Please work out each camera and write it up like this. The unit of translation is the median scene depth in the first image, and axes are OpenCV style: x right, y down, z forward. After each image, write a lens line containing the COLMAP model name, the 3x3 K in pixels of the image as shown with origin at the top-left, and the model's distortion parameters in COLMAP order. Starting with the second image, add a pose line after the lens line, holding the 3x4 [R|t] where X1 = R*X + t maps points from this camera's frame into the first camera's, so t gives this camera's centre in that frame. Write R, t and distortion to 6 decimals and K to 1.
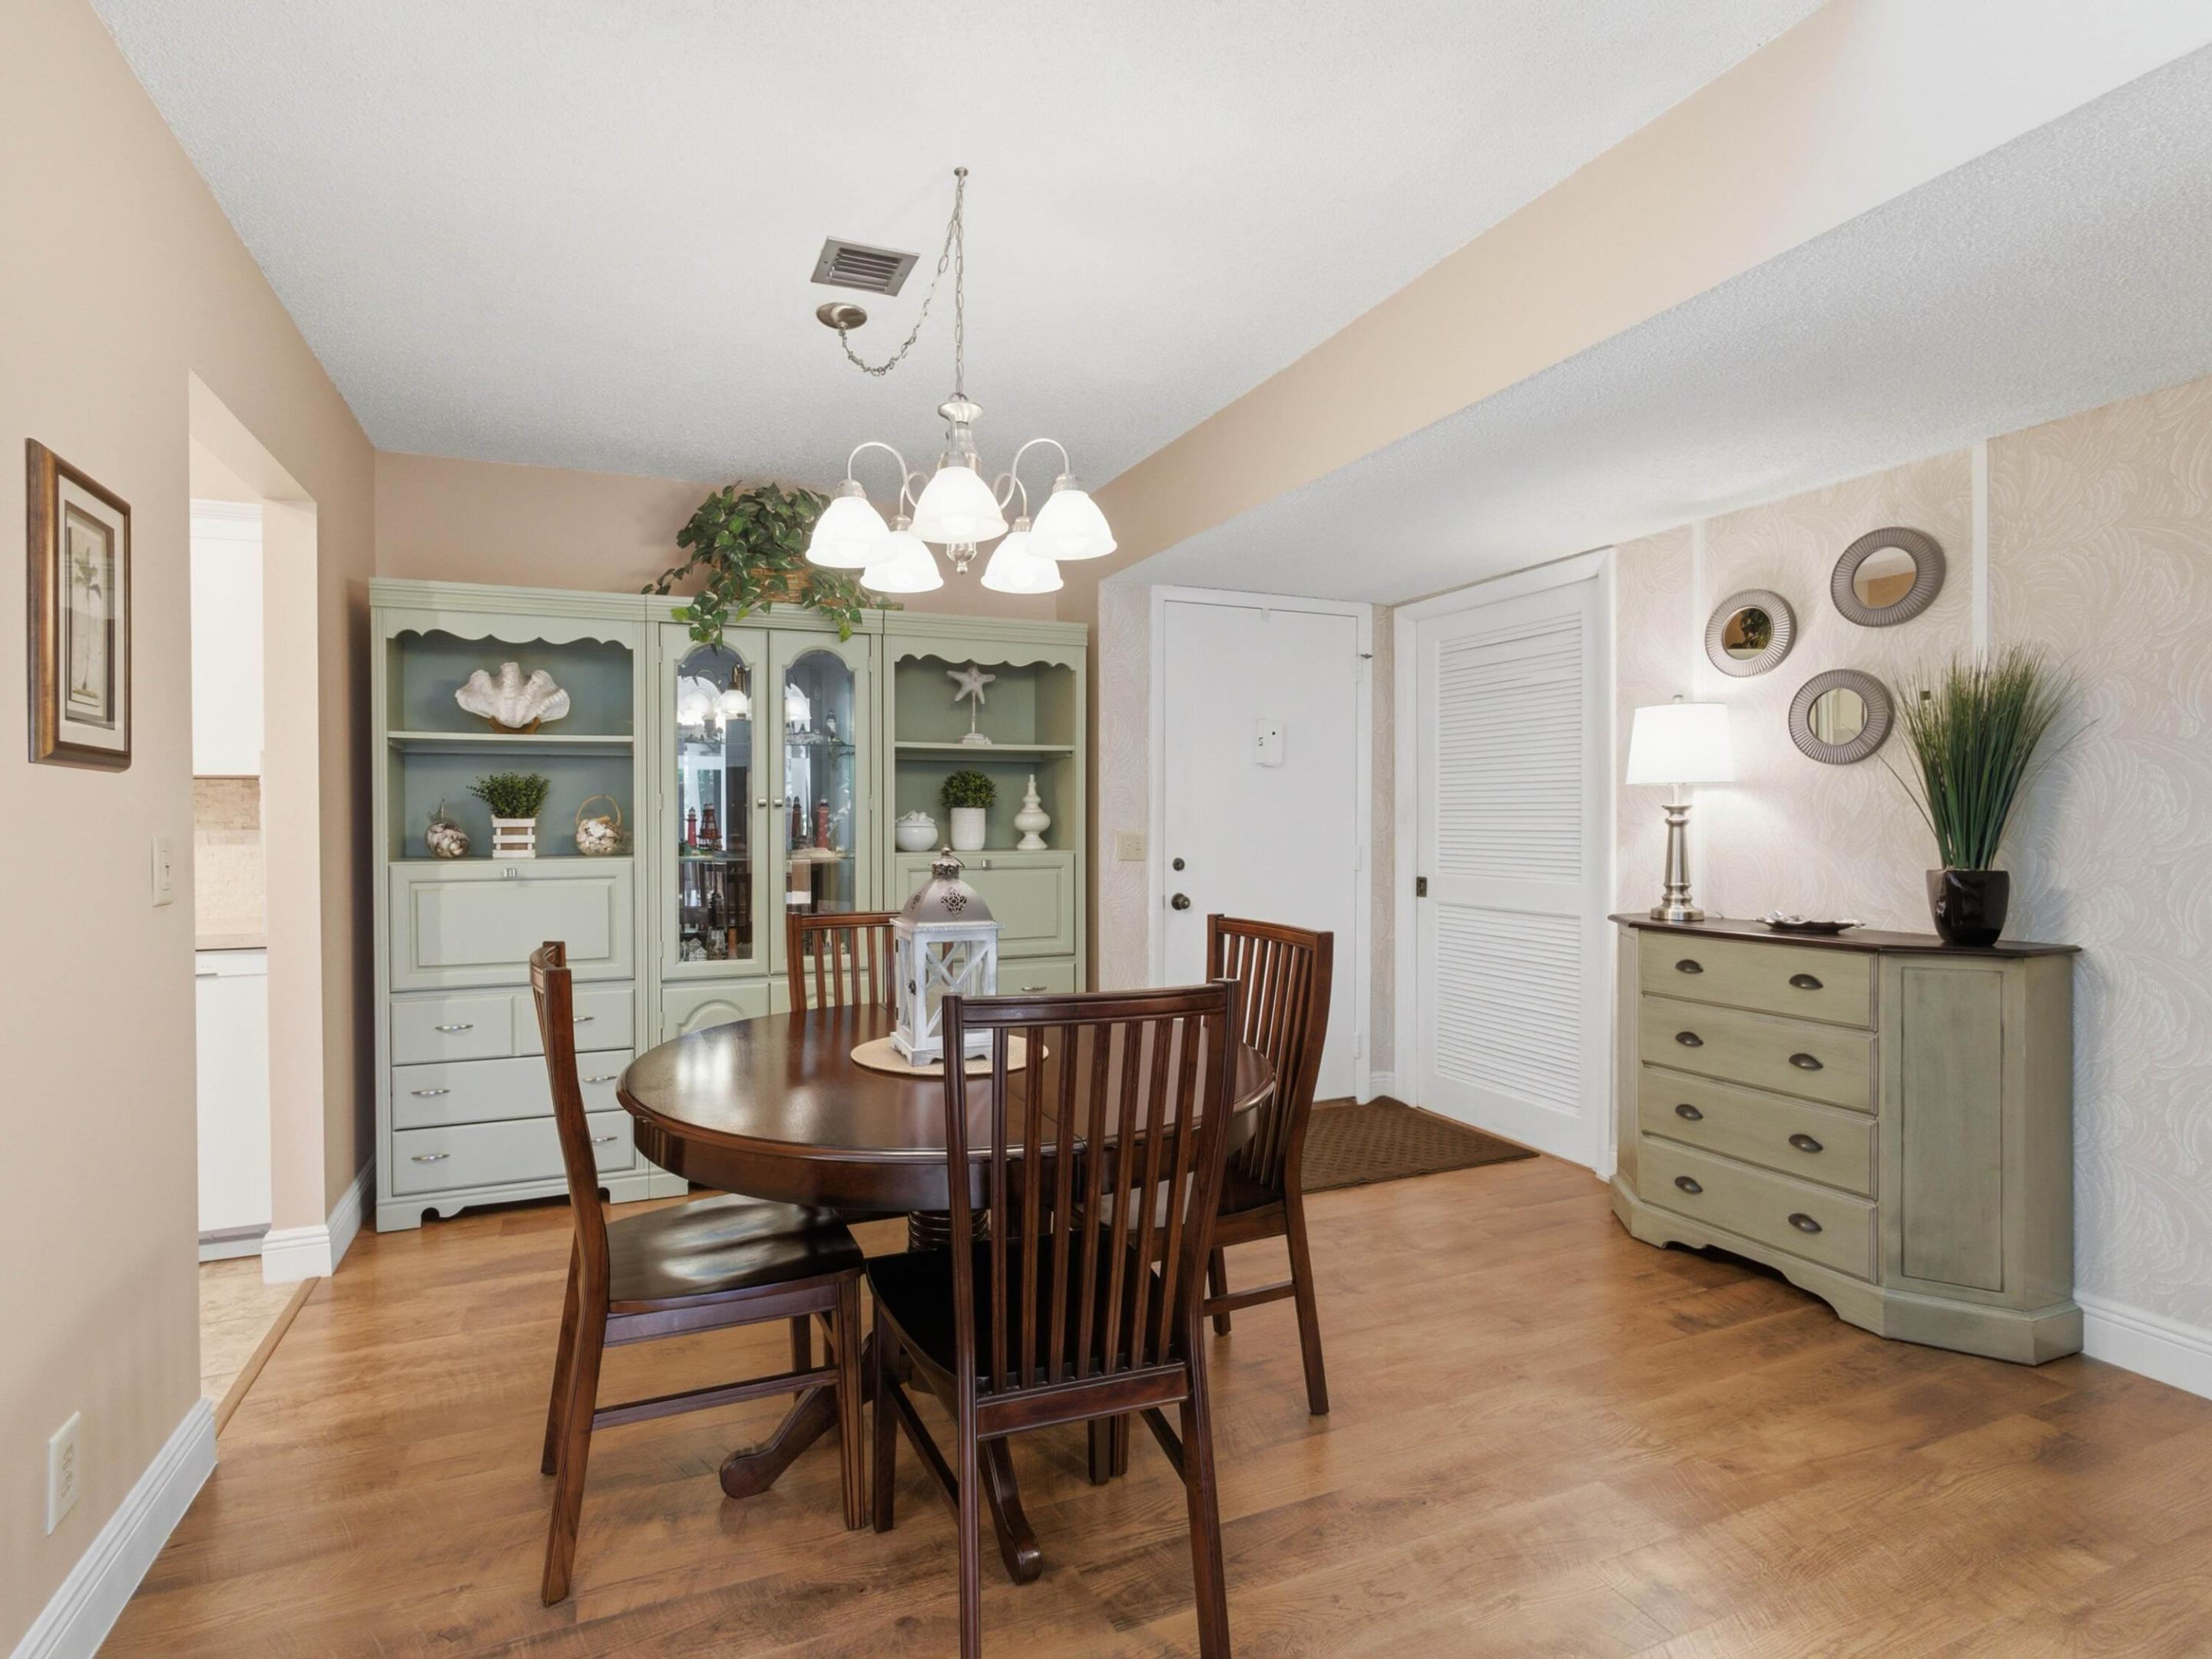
lens RADIAL K [[1065.7, 0, 1011.9], [0, 1065.7, 831.5], [0, 0, 1]] dist [-0.014632, 0.007437]
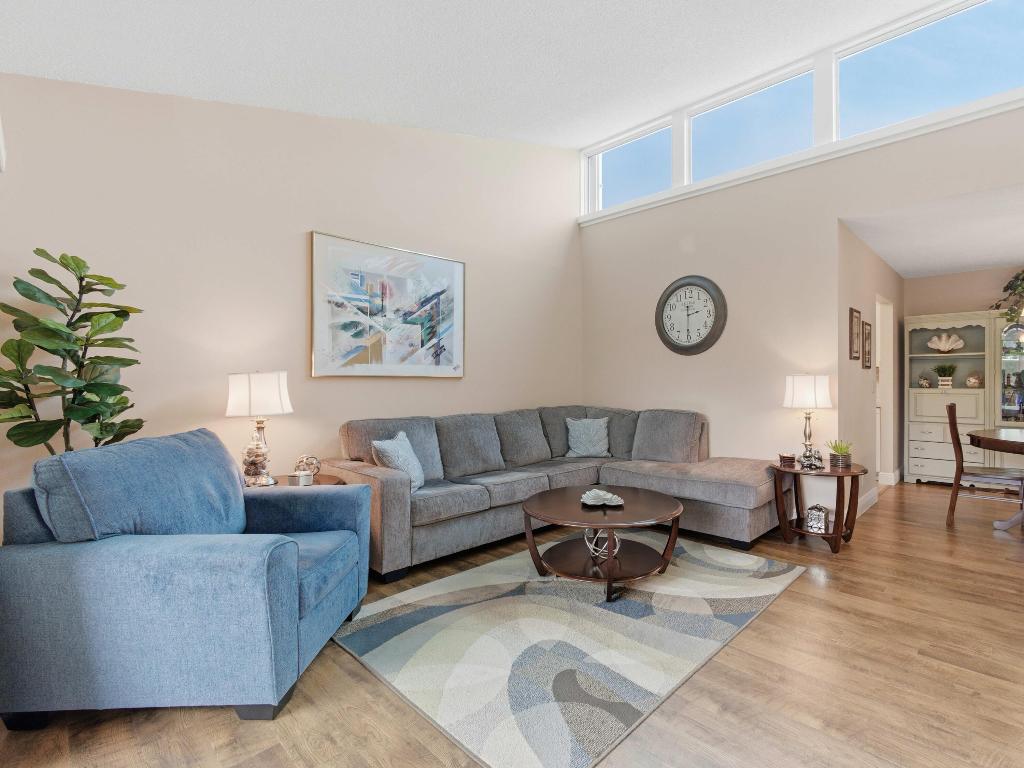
lens RADIAL K [[493.3, 0, 576.8], [0, 493.3, 381.8], [0, 0, 1]] dist [-0.014632, 0.007437]
pose [[0.463981, 0.006338, -0.885823, 0.441844], [-0.009474, 0.999953, 0.002193, 0.012228], [0.885795, 0.007375, 0.464019, -0.910280]]
